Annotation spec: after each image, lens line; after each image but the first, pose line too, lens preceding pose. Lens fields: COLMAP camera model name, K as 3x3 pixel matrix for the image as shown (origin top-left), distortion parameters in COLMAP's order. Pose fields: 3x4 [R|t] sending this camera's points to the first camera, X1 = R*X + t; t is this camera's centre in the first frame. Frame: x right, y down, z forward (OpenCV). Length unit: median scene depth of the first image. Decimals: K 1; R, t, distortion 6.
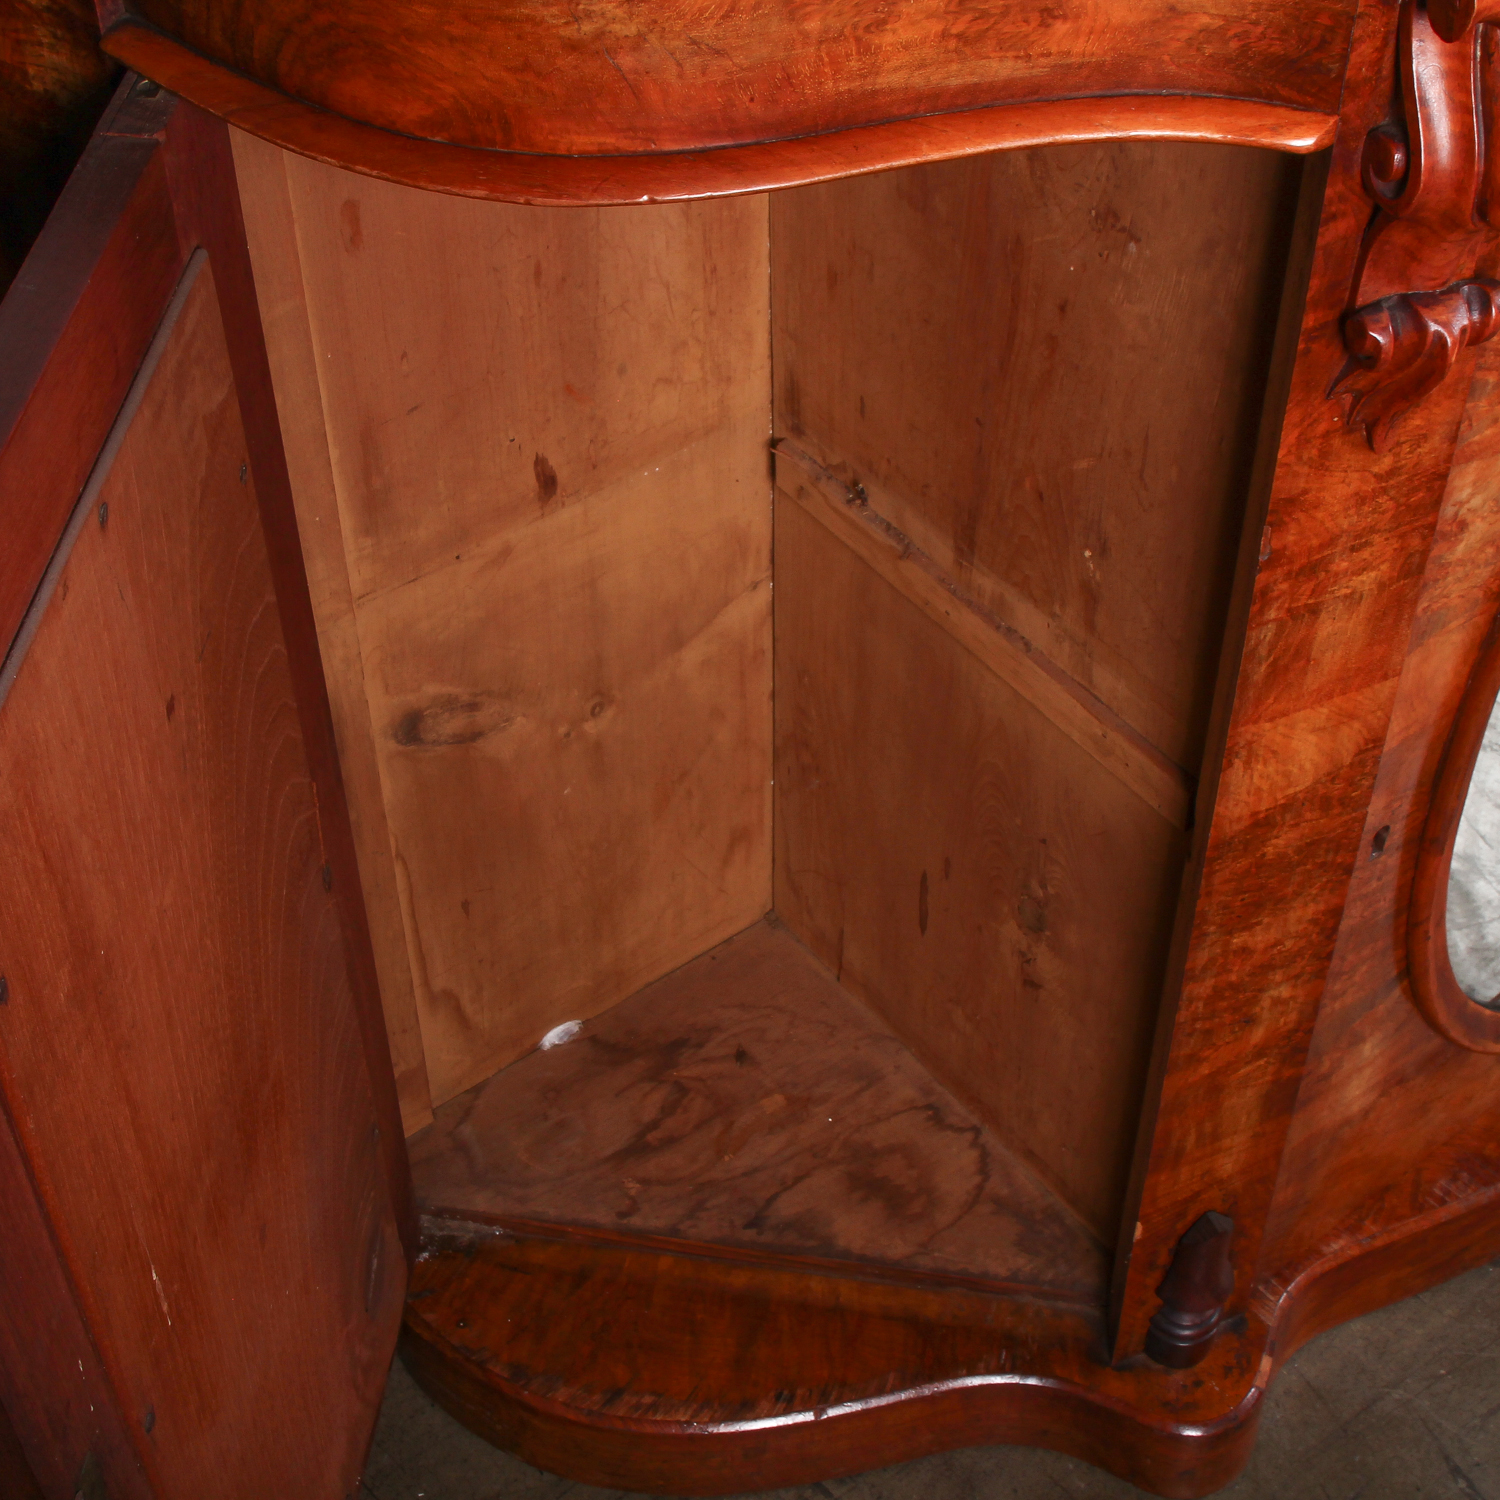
lens RADIAL K [[2518.2, 0, 746.7], [0, 2518.2, 745.5], [0, 0, 1]] dist [-0.080545, 0.000000]
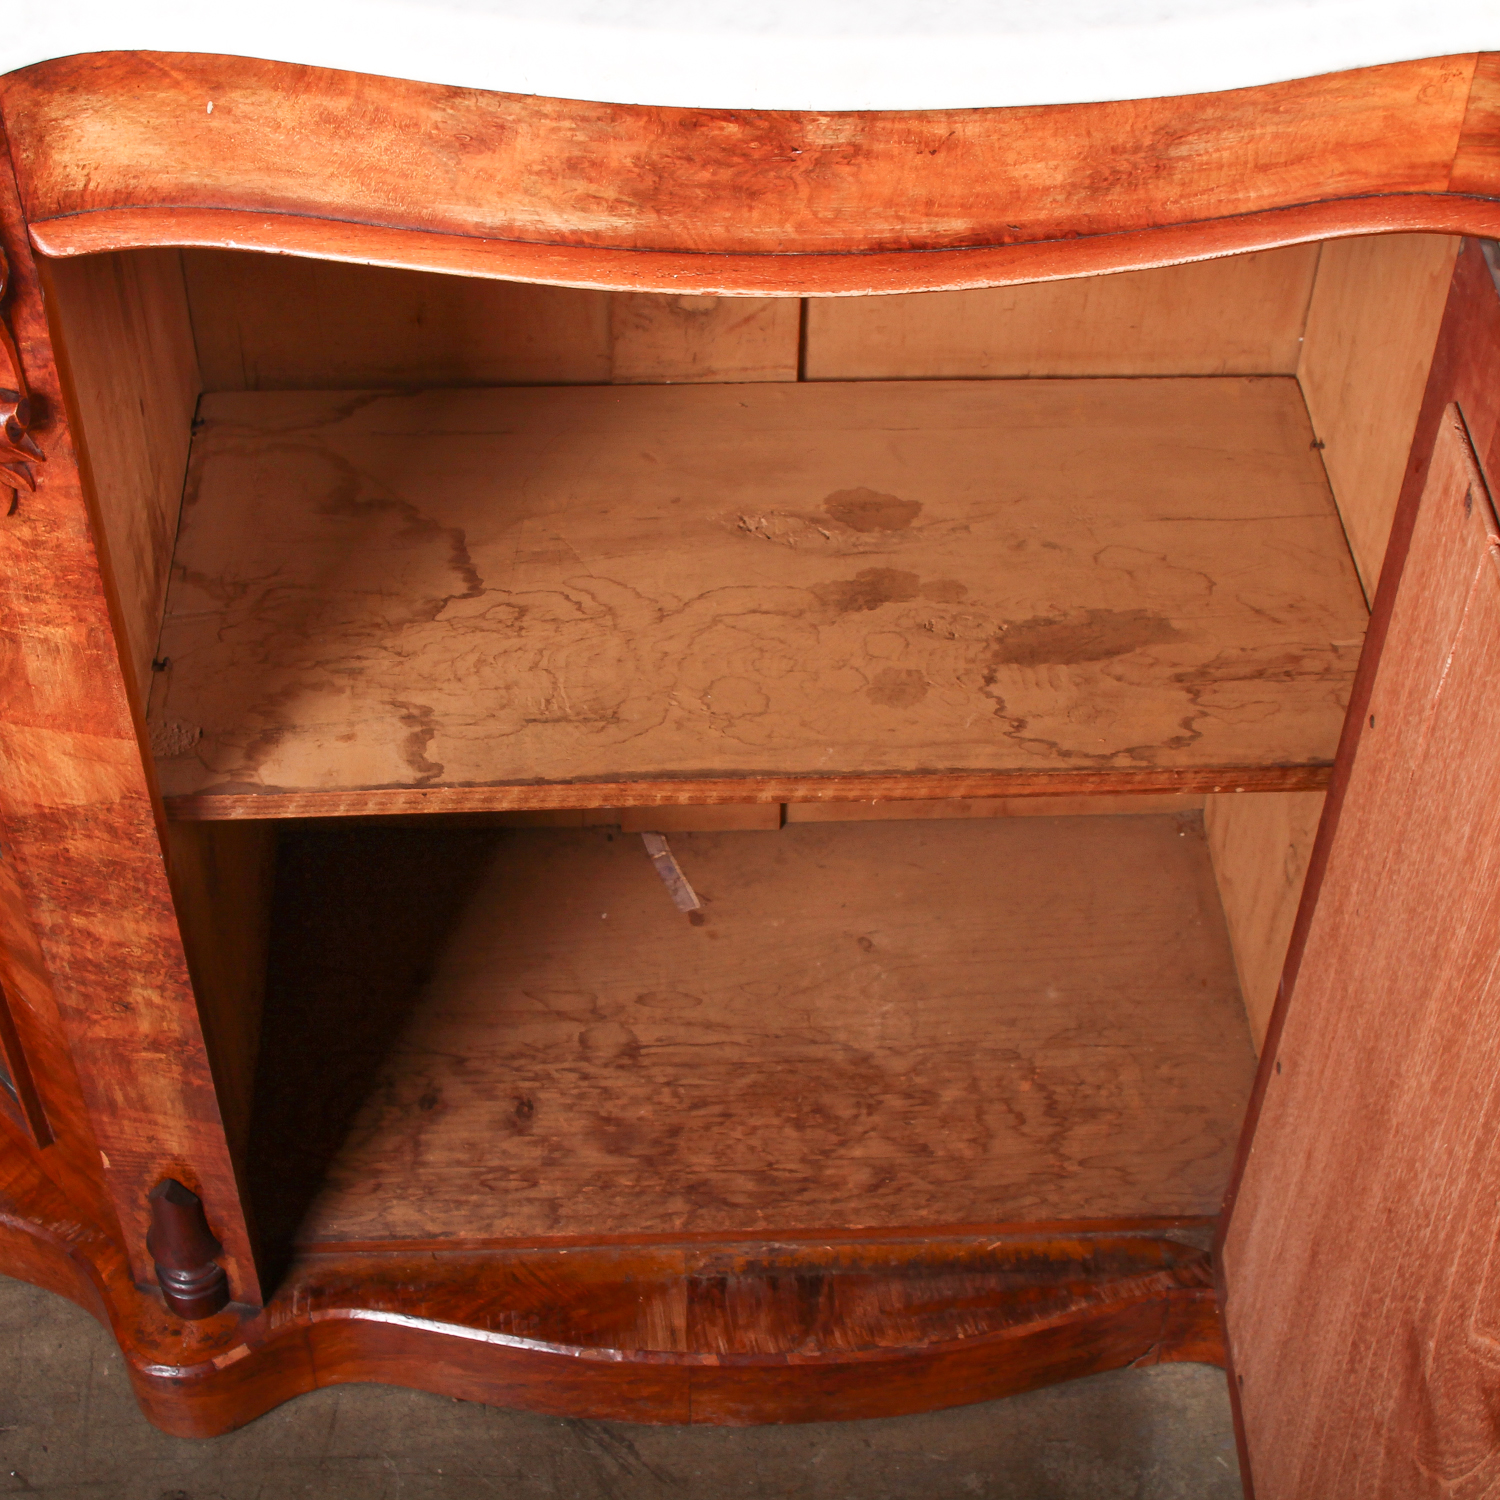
lens RADIAL K [[2518.2, 0, 753.8], [0, 2518.2, 754.6], [0, 0, 1]] dist [-0.080545, 0.000000]
pose [[0.822020, 0.418616, -0.386061, 0.728298], [-0.418823, 0.903774, 0.088207, -0.187001], [0.385837, 0.089183, 0.918246, 0.056662]]
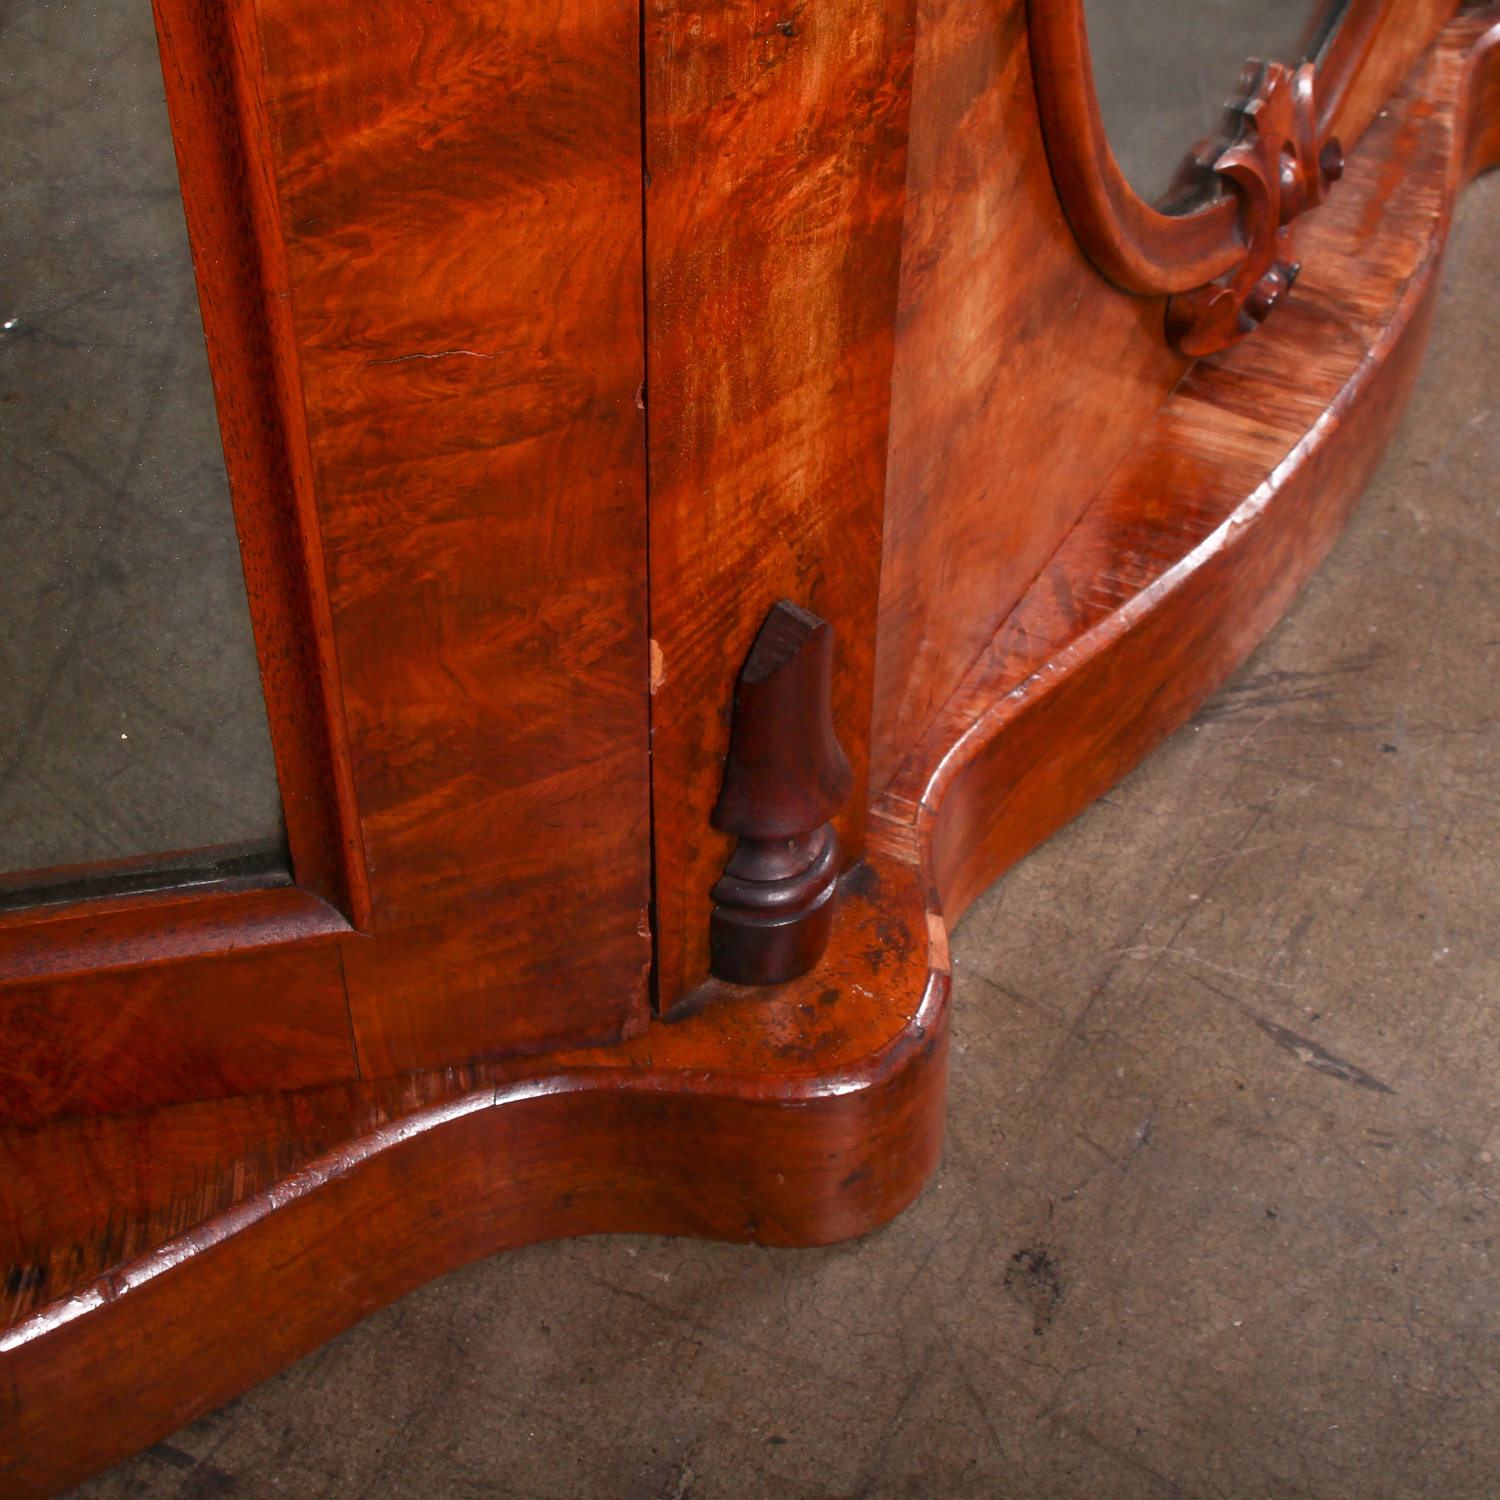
lens RADIAL K [[2518.2, 0, 757.4], [0, 2518.2, 747.7], [0, 0, 1]] dist [-0.080545, 0.000000]
pose [[0.915229, -0.260079, 0.307758, 0.022852], [0.268092, 0.963248, 0.016747, 0.198085], [-0.300802, 0.067180, 0.951317, 0.524092]]
